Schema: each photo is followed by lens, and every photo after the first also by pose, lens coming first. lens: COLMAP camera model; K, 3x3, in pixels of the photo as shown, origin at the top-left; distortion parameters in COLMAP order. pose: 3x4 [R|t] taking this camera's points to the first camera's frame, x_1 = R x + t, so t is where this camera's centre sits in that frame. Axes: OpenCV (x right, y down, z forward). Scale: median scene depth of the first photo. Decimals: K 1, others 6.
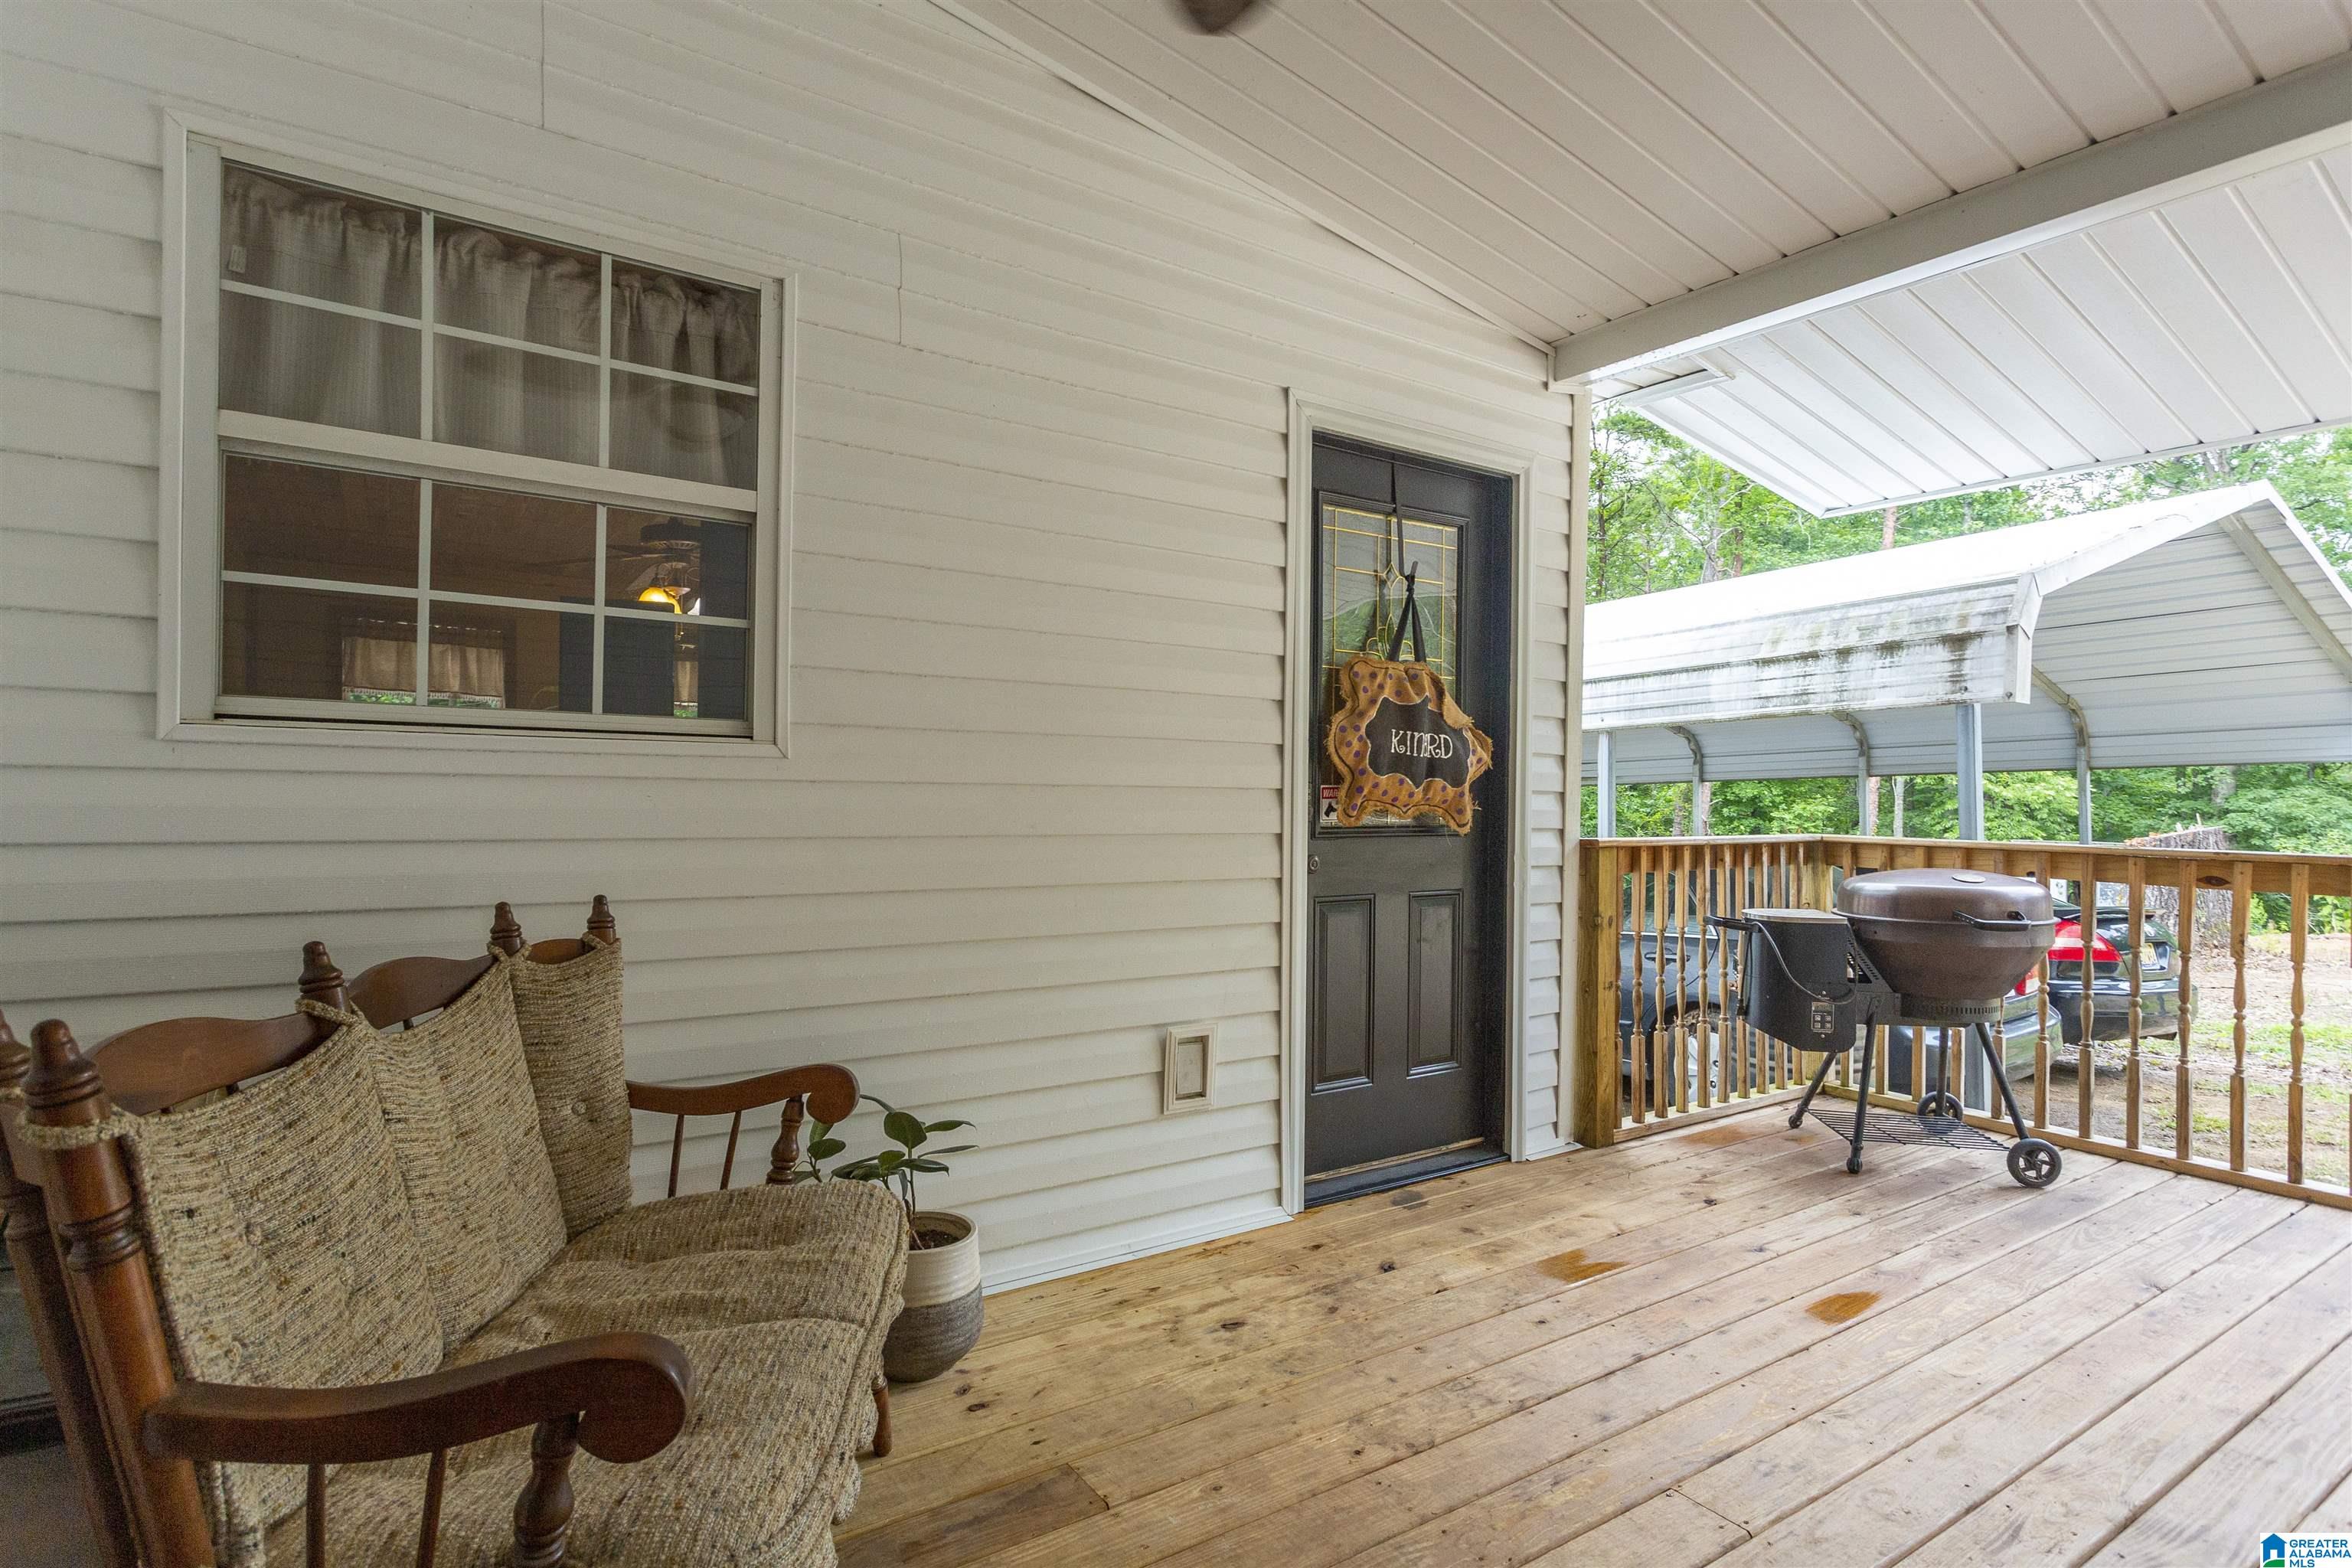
lens RADIAL K [[1149.6, 0, 1176.0], [0, 1149.6, 784.0], [0, 0, 1]] dist [-0.000245, 0.000119]
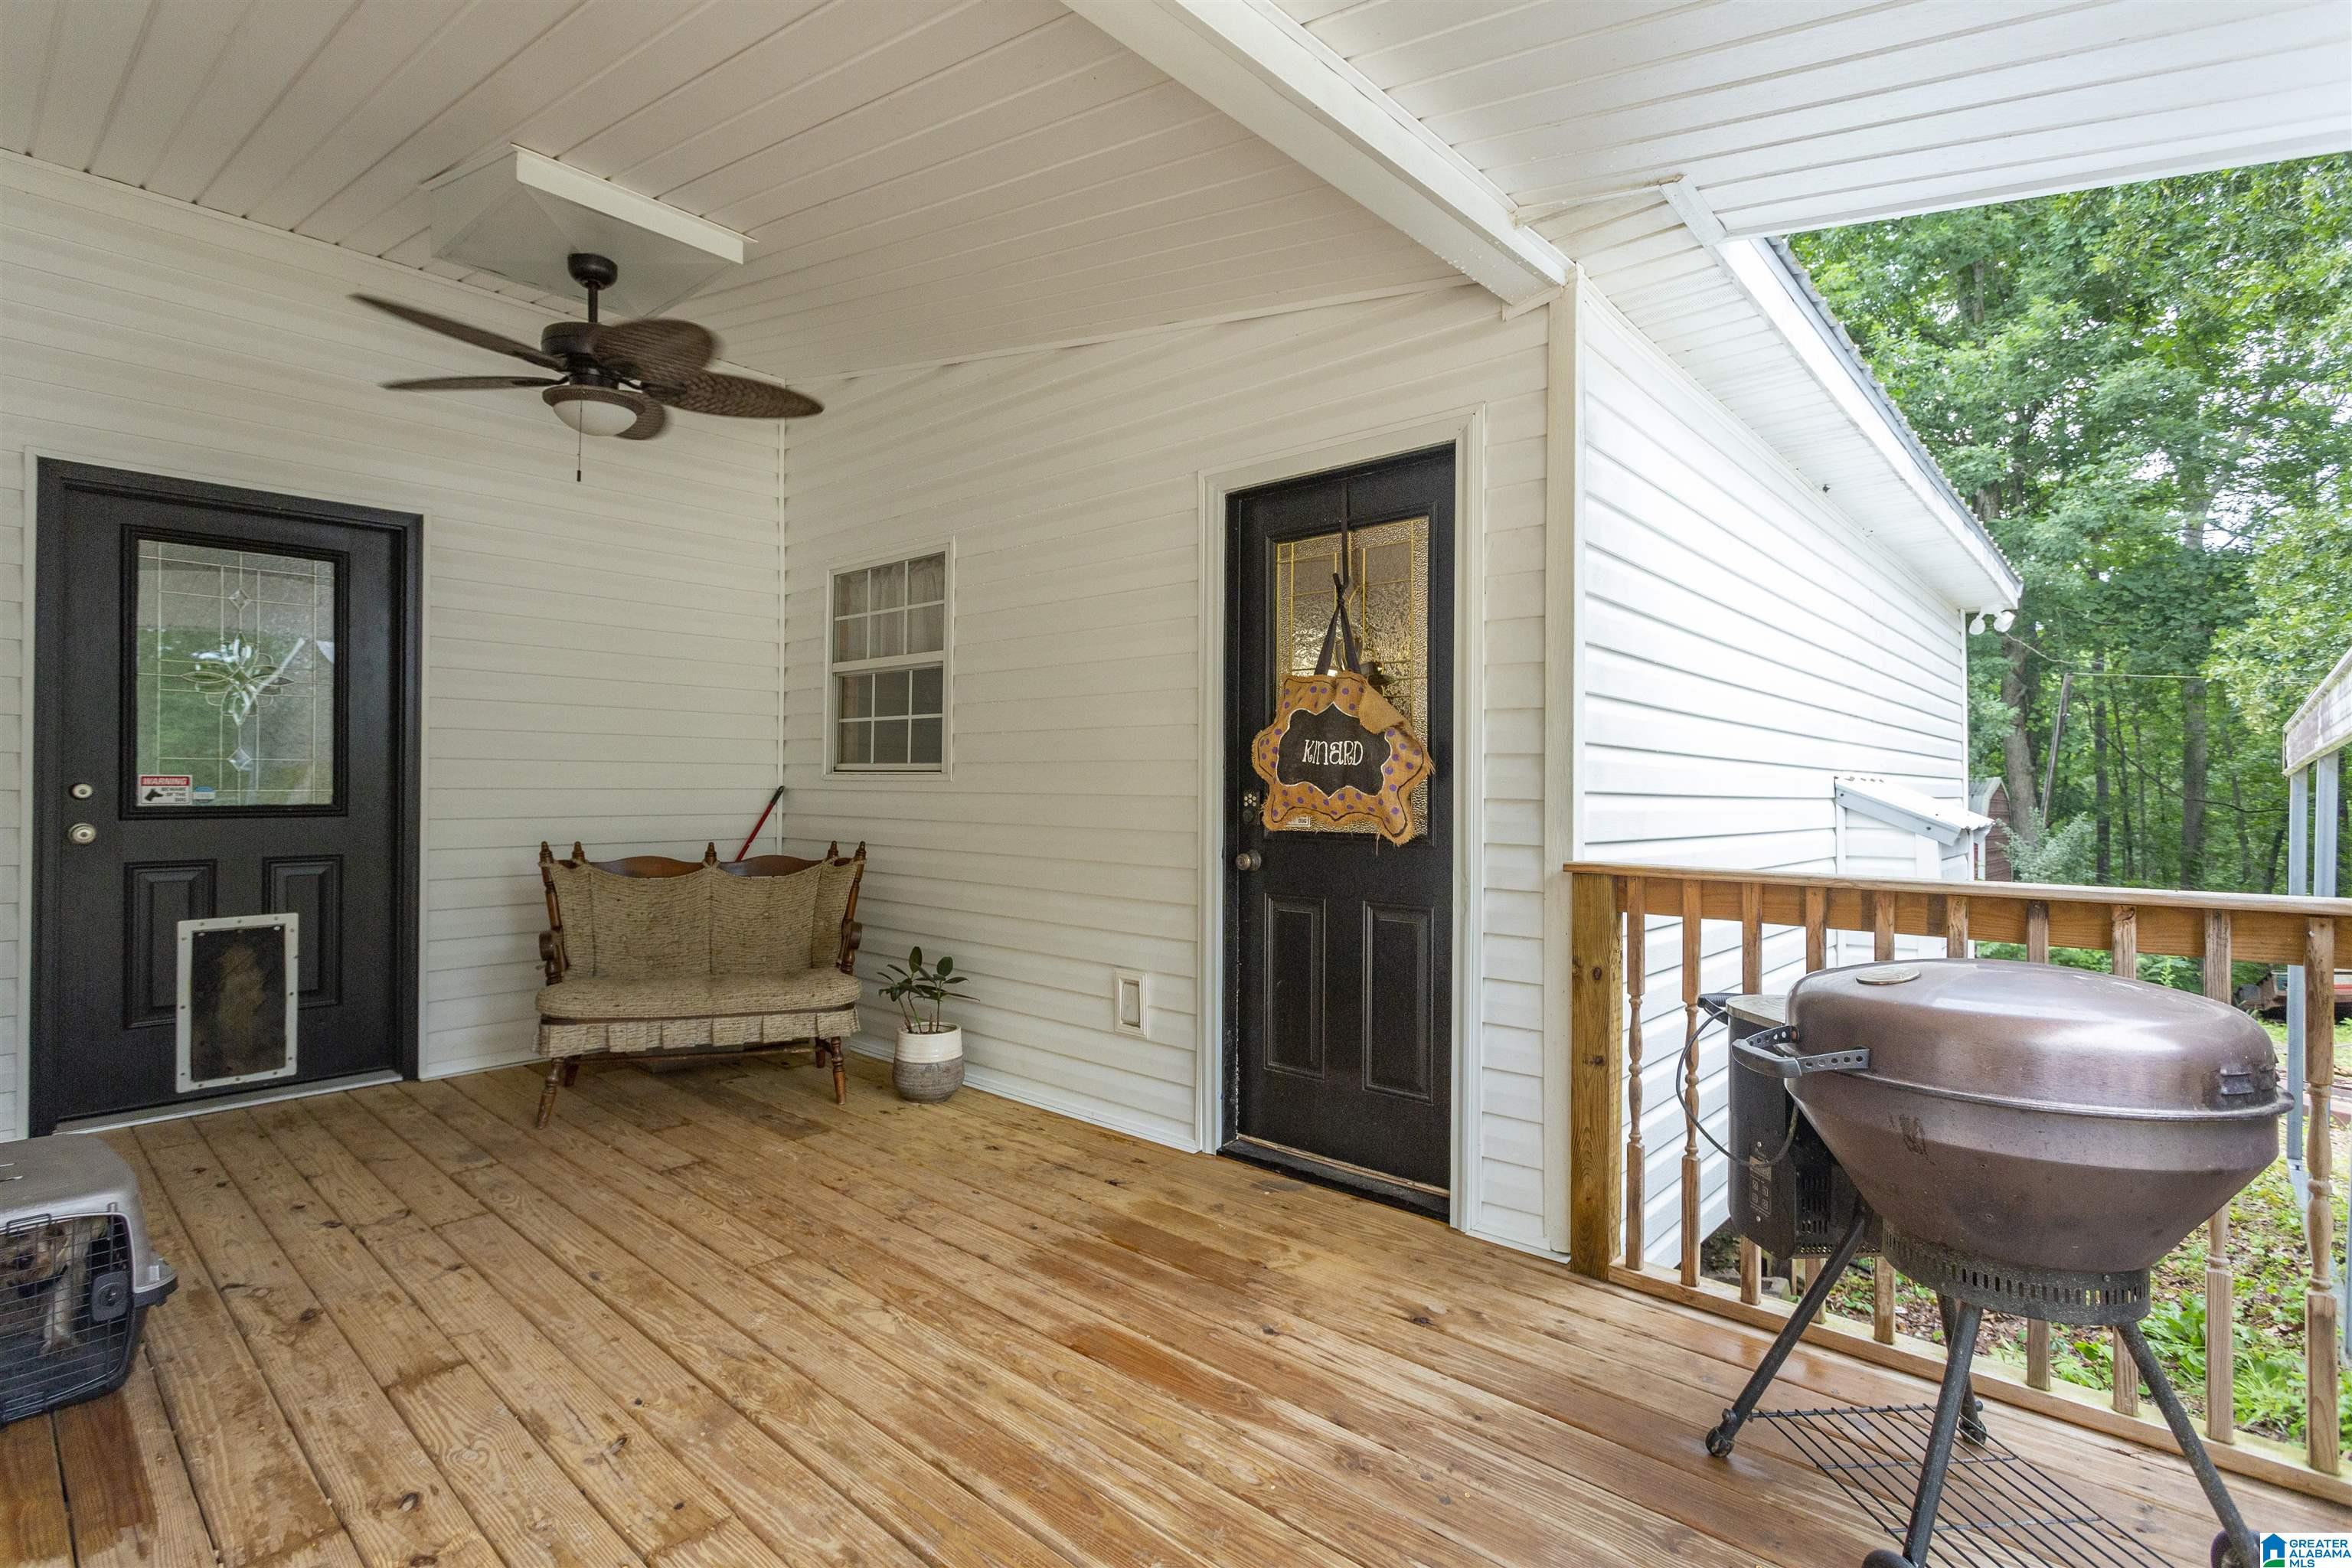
lens RADIAL K [[1097.7, 0, 1165.7], [0, 1097.7, 760.5], [0, 0, 1]] dist [-0.000332, 0.000258]
pose [[0.260452, -0.035570, -0.964831, 1.346272], [0.000802, 0.999329, -0.036625, 0.009598], [0.965486, 0.008766, 0.260306, 0.735649]]
